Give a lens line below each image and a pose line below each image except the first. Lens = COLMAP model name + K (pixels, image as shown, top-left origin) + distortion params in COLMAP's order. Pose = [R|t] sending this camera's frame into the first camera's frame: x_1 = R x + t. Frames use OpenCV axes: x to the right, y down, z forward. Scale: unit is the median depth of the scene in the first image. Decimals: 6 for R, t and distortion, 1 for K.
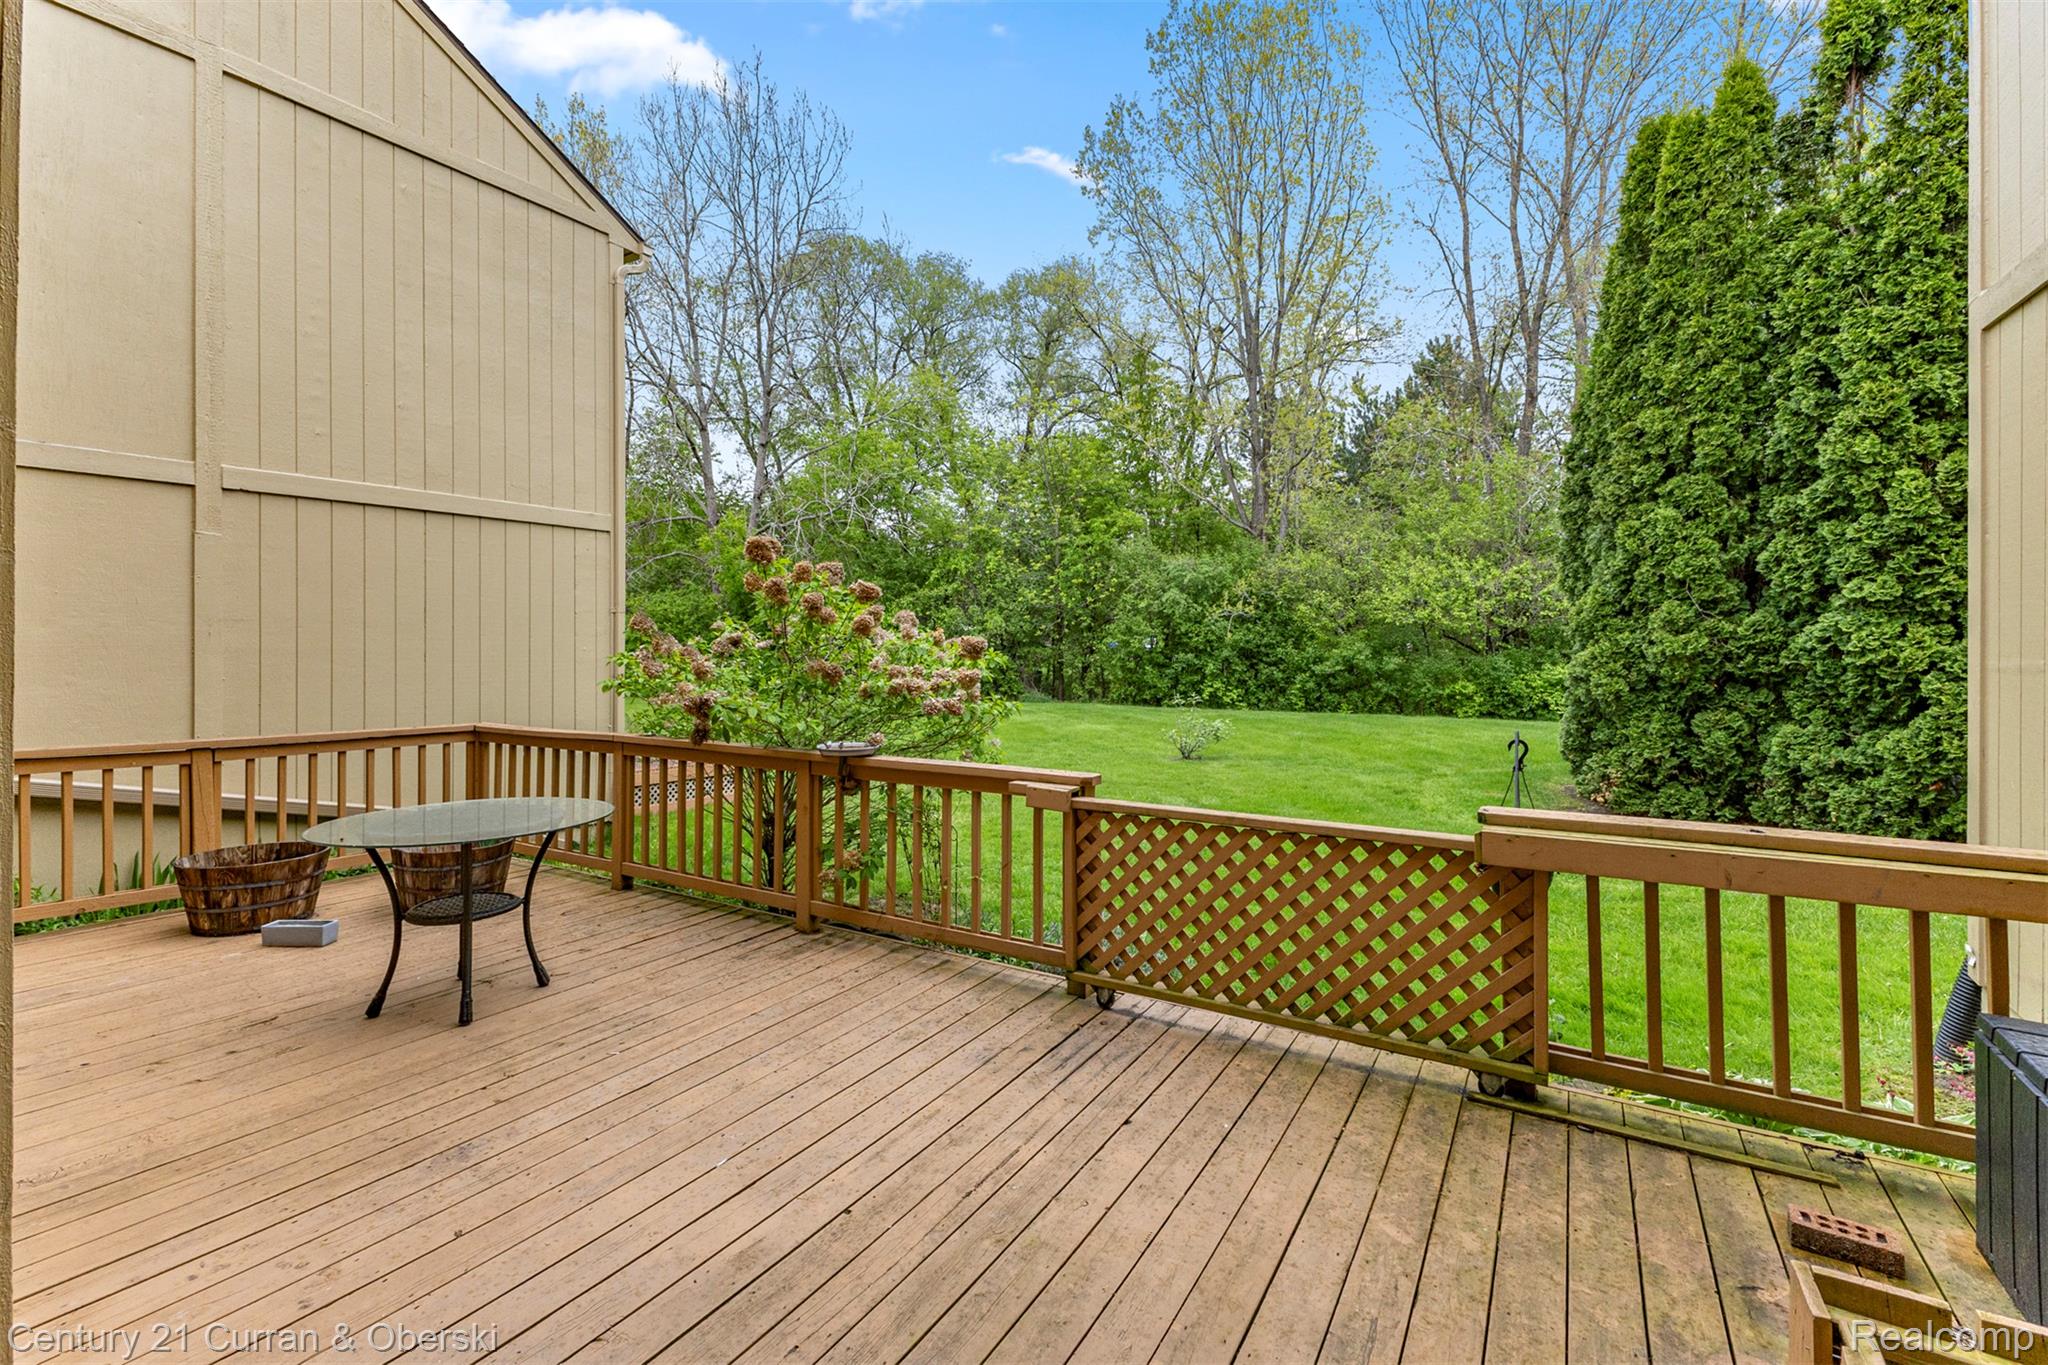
lens RADIAL K [[886.9, 0, 1039.3], [0, 886.9, 647.8], [0, 0, 1]] dist [0.010676, -0.001968]
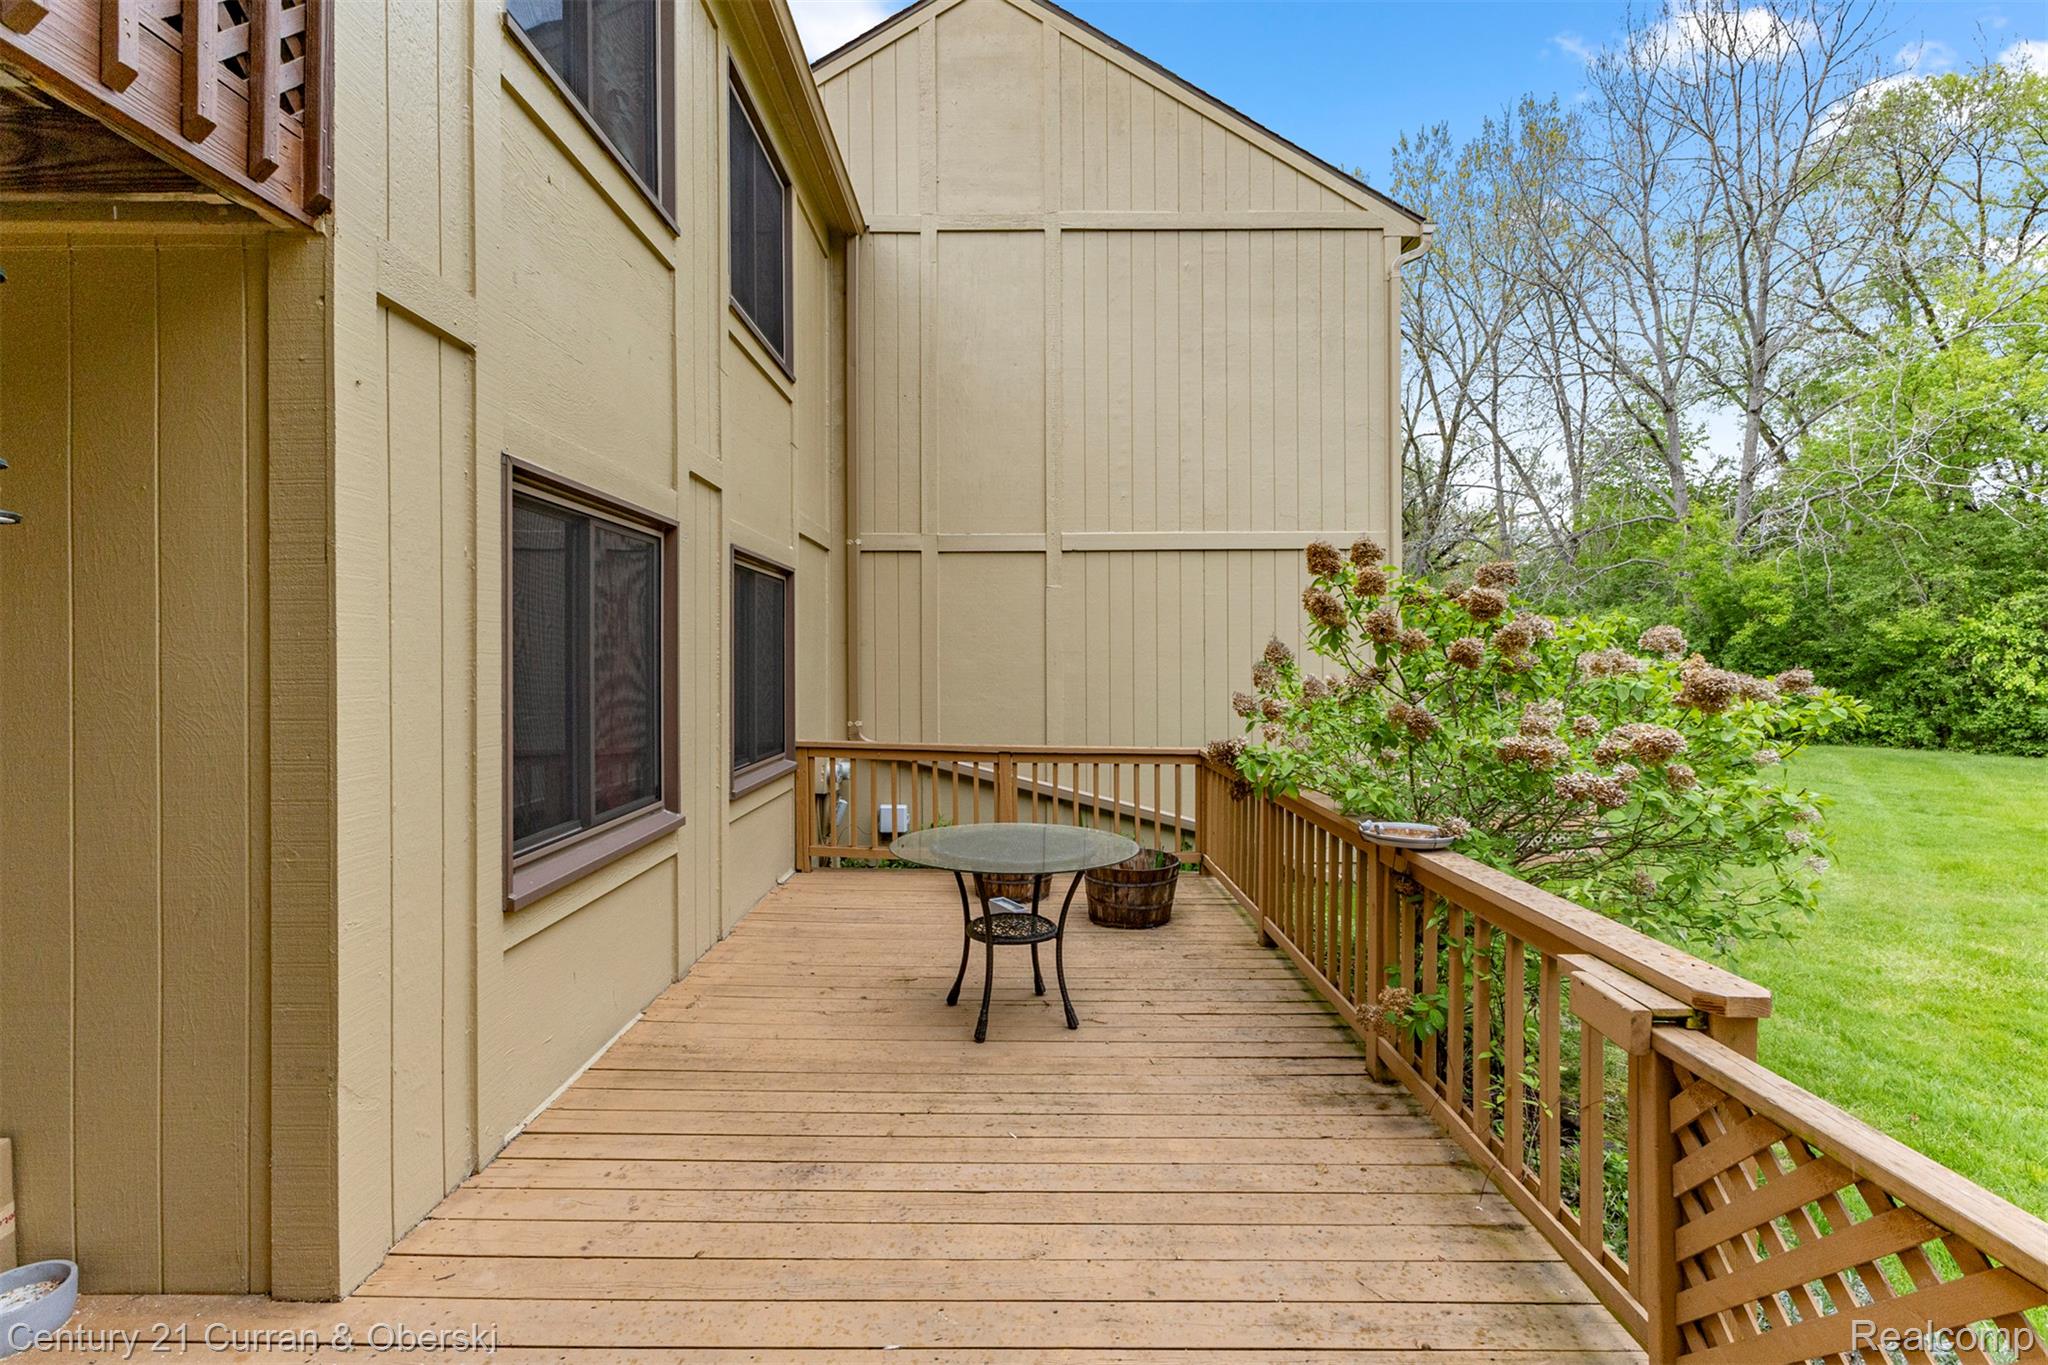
lens RADIAL K [[886.9, 0, 1022.5], [0, 886.9, 663.7], [0, 0, 1]] dist [0.010676, -0.001968]
pose [[0.521435, -0.000520, -0.853291, 0.197361], [-0.004029, 0.999987, -0.003071, -0.013503], [0.853281, 0.005040, 0.521426, 0.355869]]
